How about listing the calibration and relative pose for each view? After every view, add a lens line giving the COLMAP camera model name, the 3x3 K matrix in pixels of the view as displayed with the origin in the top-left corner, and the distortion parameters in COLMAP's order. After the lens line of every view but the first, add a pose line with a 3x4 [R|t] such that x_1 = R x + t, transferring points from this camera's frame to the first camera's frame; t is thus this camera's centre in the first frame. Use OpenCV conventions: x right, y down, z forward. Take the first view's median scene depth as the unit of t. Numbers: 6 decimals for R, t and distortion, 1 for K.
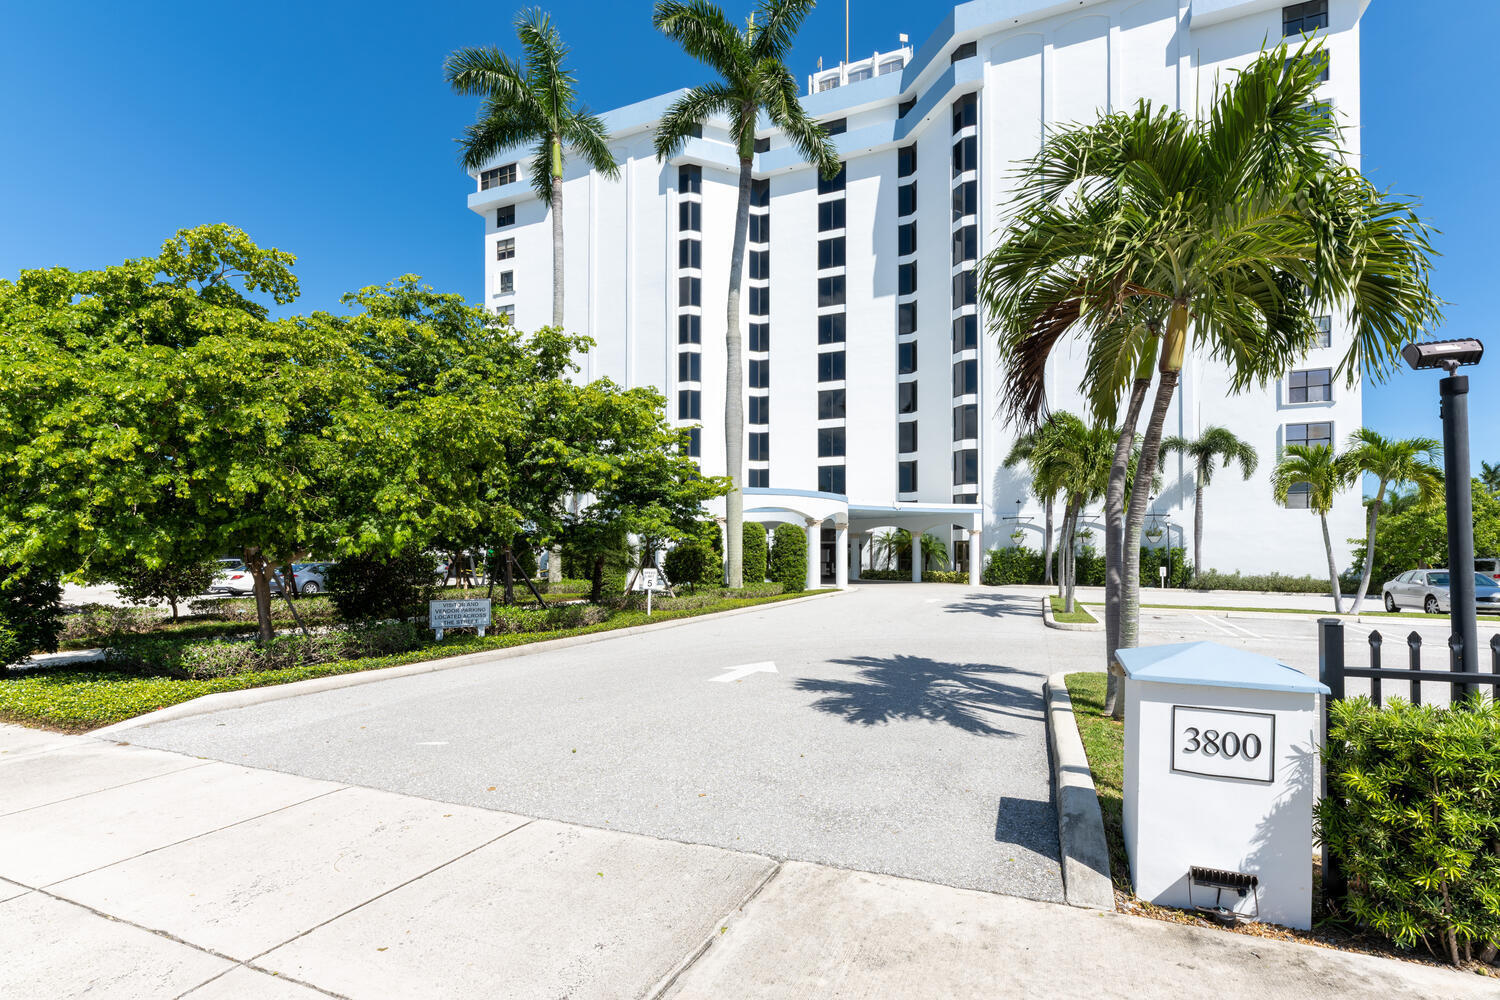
lens RADIAL K [[739.9, 0, 756.9], [0, 739.9, 547.4], [0, 0, 1]] dist [-0.001120, -0.000025]
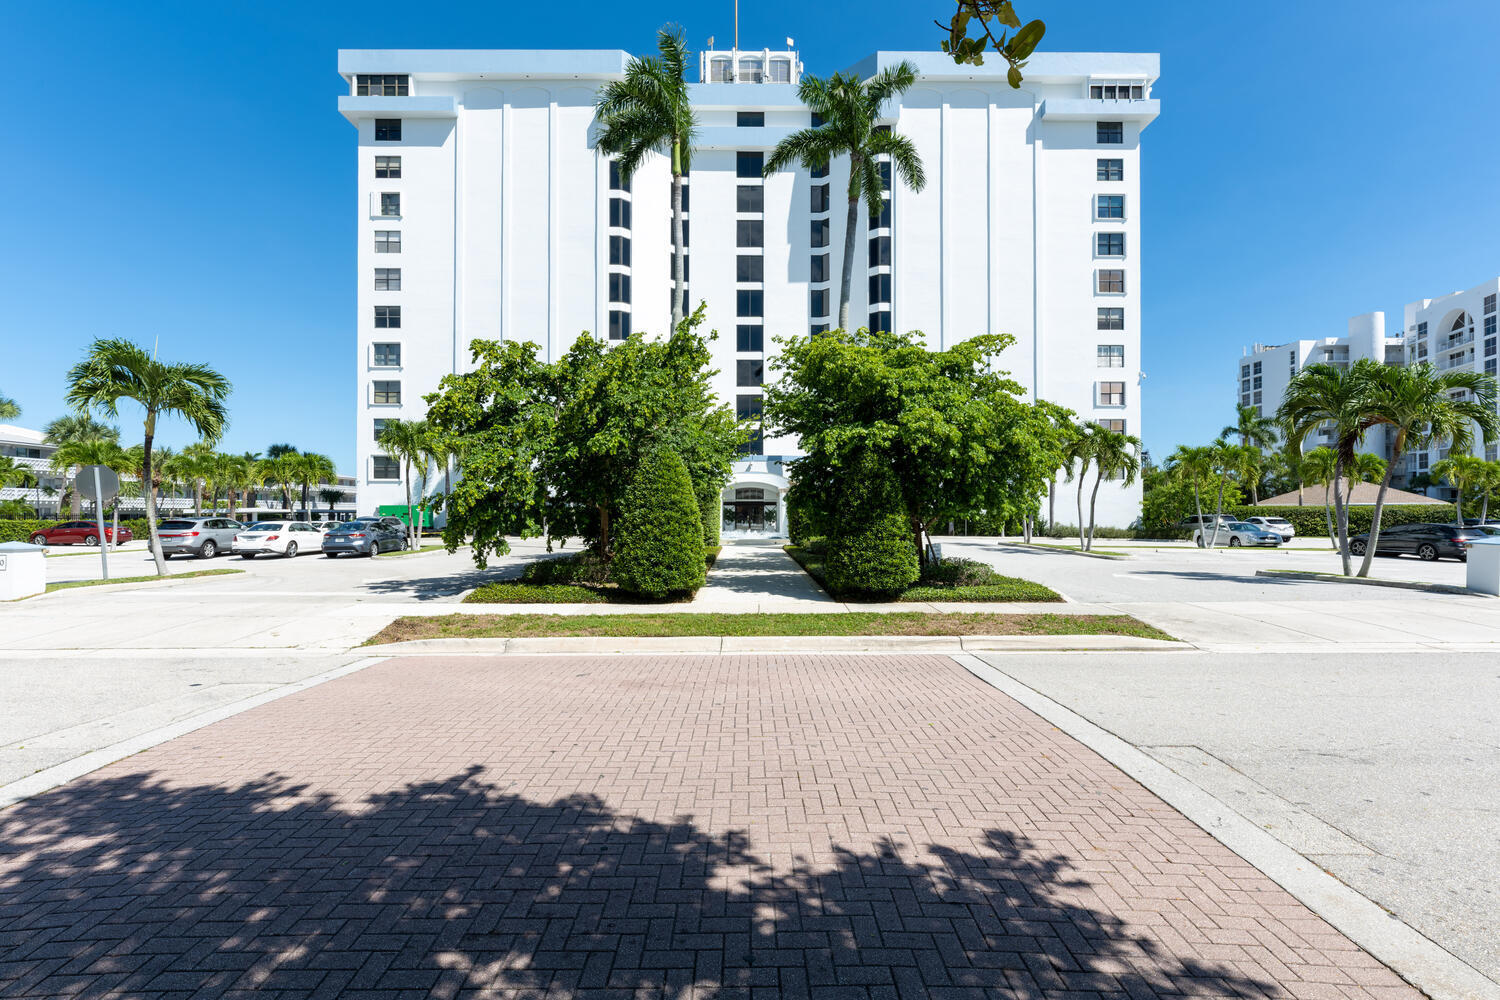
lens RADIAL K [[849.4, 0, 751.9], [0, 849.4, 502.0], [0, 0, 1]] dist [0.000885, -0.000227]
pose [[0.897660, 0.004122, 0.440670, -0.437758], [-0.004711, 0.999989, 0.000241, -0.004352], [-0.440664, -0.002293, 0.897669, -0.120019]]
